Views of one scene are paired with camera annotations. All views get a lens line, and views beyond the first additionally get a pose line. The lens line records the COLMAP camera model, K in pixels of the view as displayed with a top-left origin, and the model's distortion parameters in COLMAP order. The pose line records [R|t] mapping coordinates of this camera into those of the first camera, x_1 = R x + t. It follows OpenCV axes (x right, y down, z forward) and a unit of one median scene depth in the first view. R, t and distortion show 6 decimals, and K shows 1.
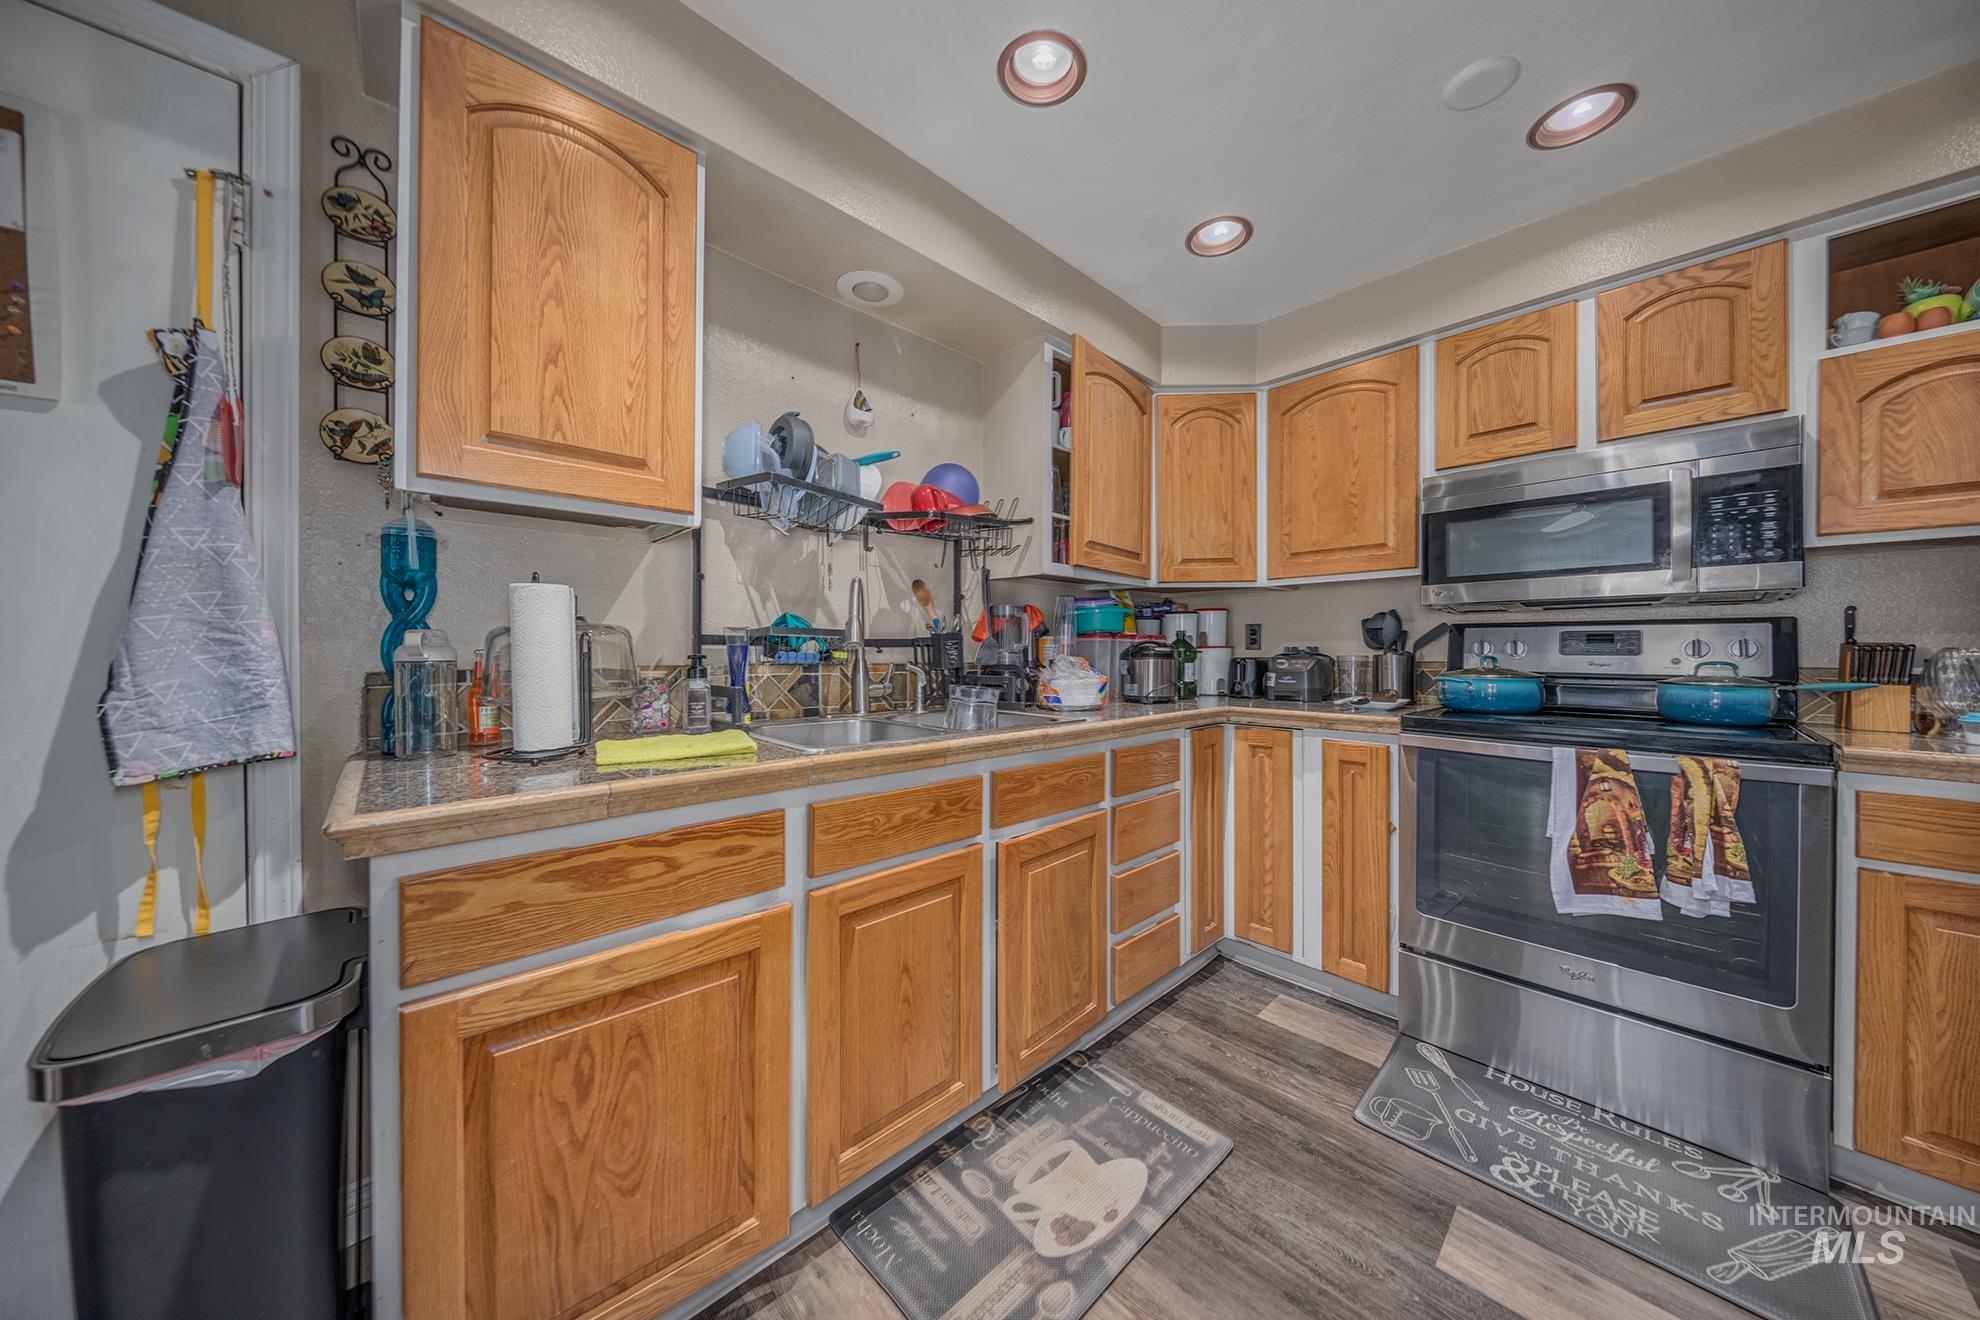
lens RADIAL K [[632.8, 0, 996.8], [0, 632.8, 648.9], [0, 0, 1]] dist [-0.000892, -0.000850]
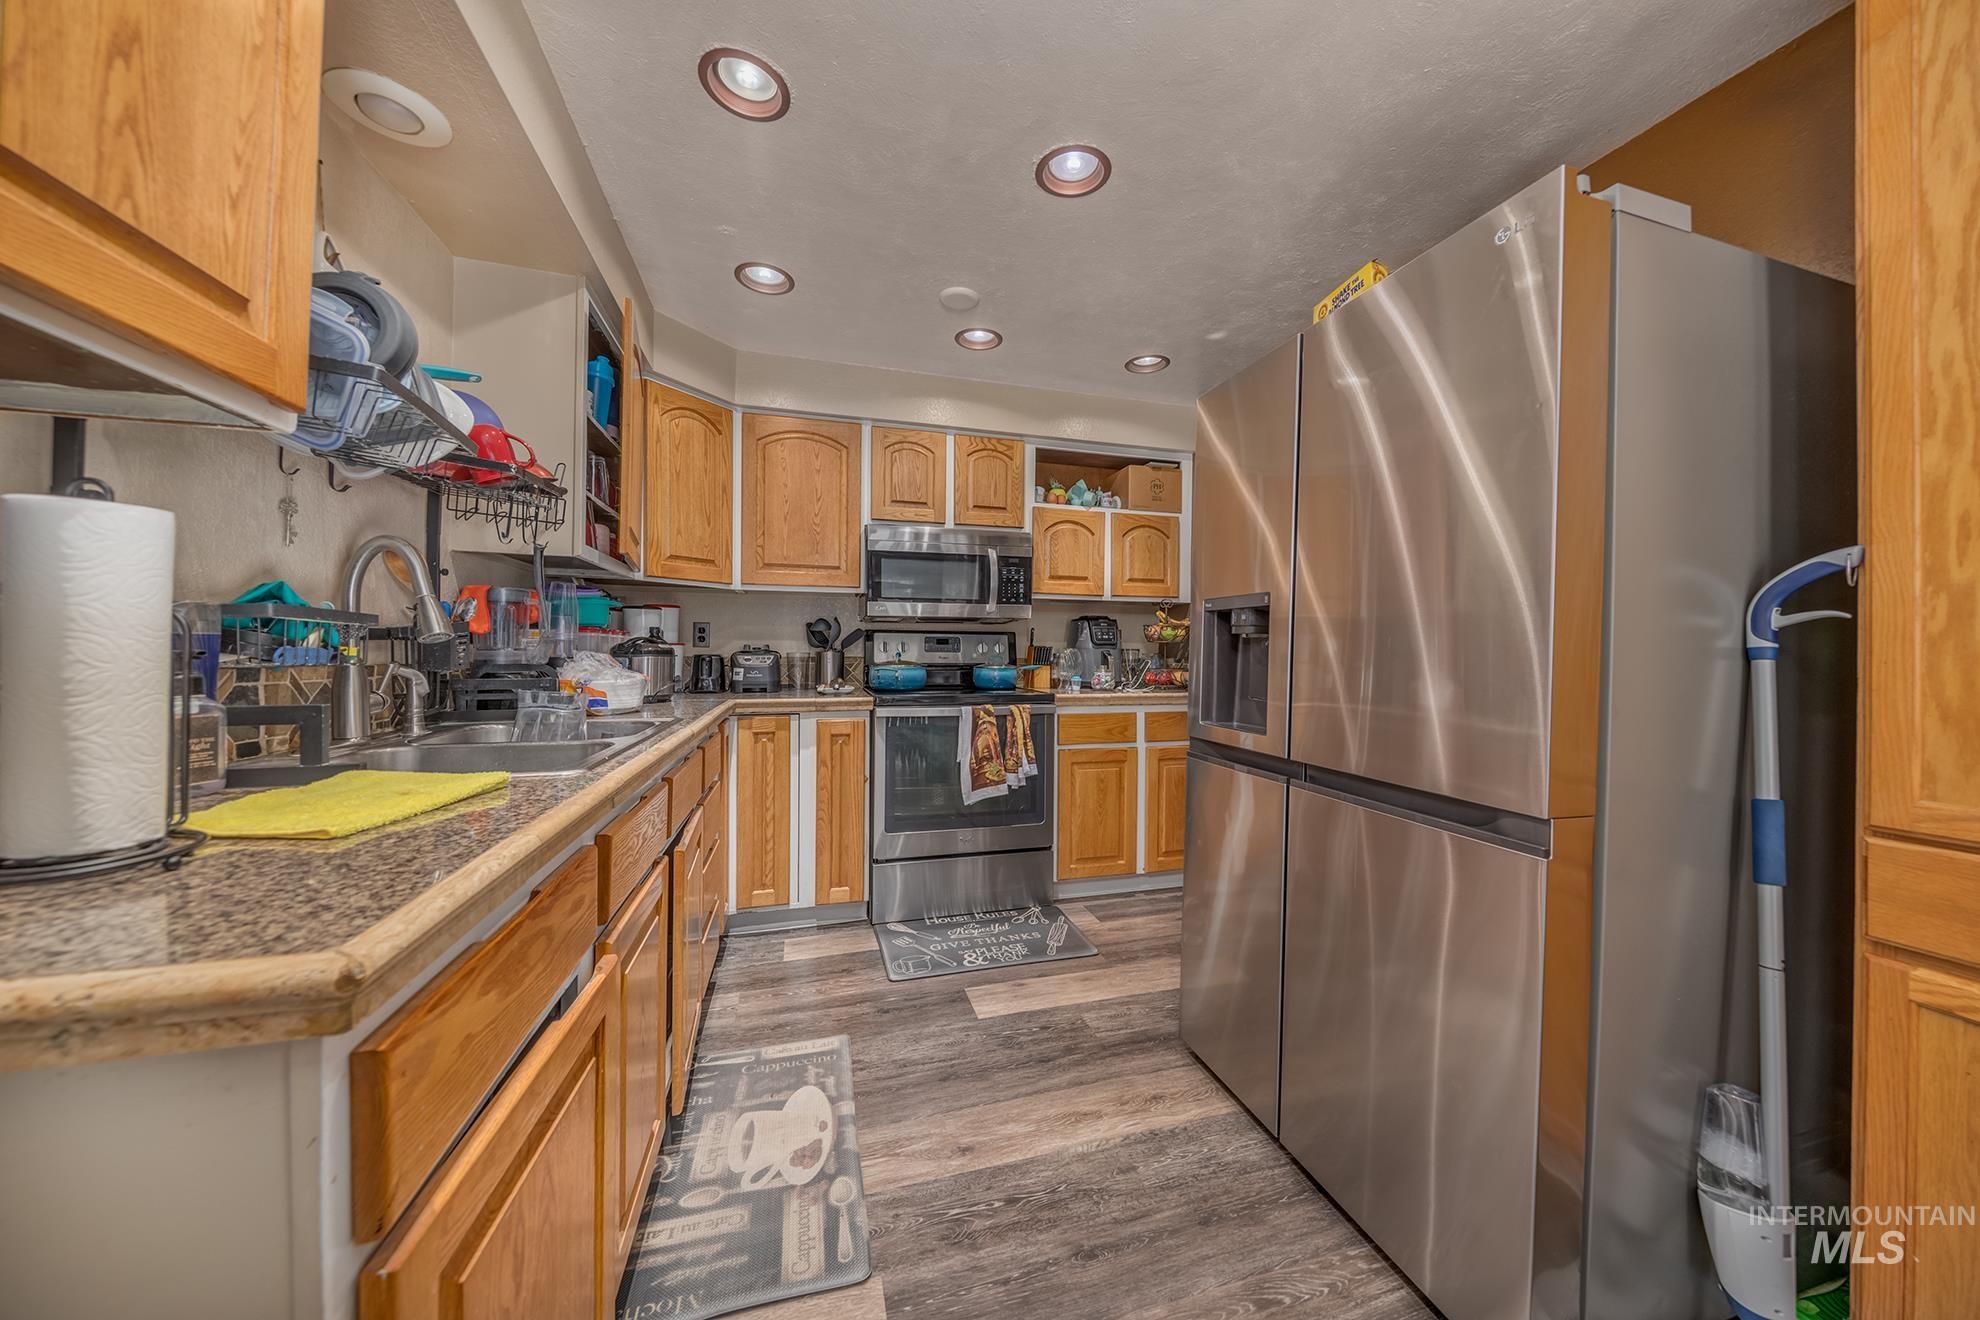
lens RADIAL K [[653.6, 0, 996.7], [0, 653.6, 645.8], [0, 0, 1]] dist [-0.009763, -0.000579]
pose [[0.460985, 0.007392, 0.887377, -0.637073], [-0.007704, 0.999961, -0.004328, 0.000886], [-0.887375, -0.004841, 0.461024, 0.131507]]
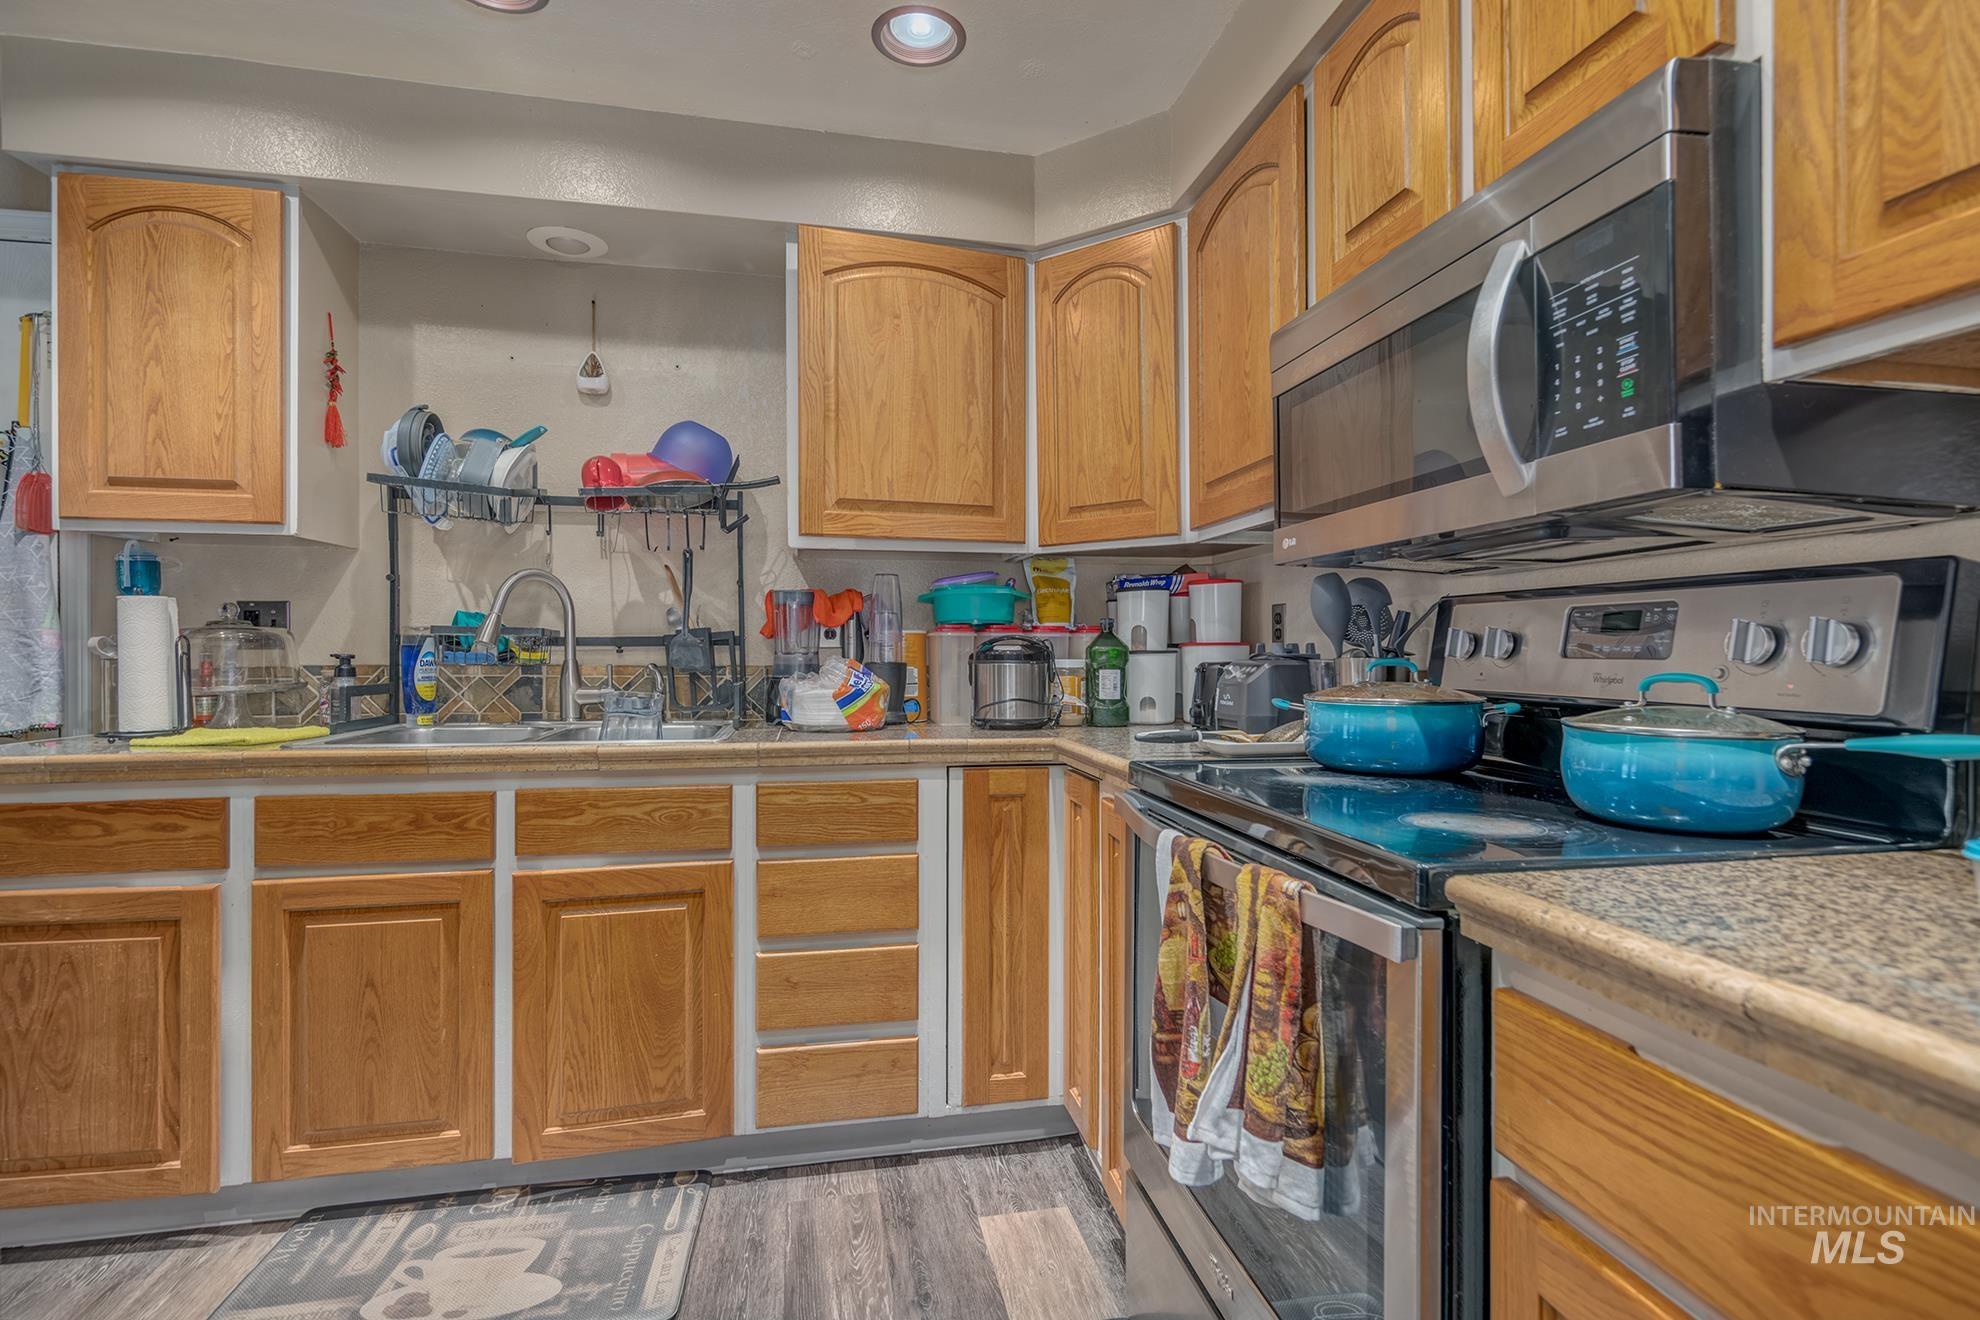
lens RADIAL K [[926.6, 0, 991.1], [0, 926.6, 643.6], [0, 0, 1]] dist [-0.004812, 0.001984]
pose [[0.847196, -0.005471, -0.531252, 1.231631], [0.002178, 0.999974, -0.006825, 0.003867], [0.531276, 0.004626, 0.847186, 0.275218]]
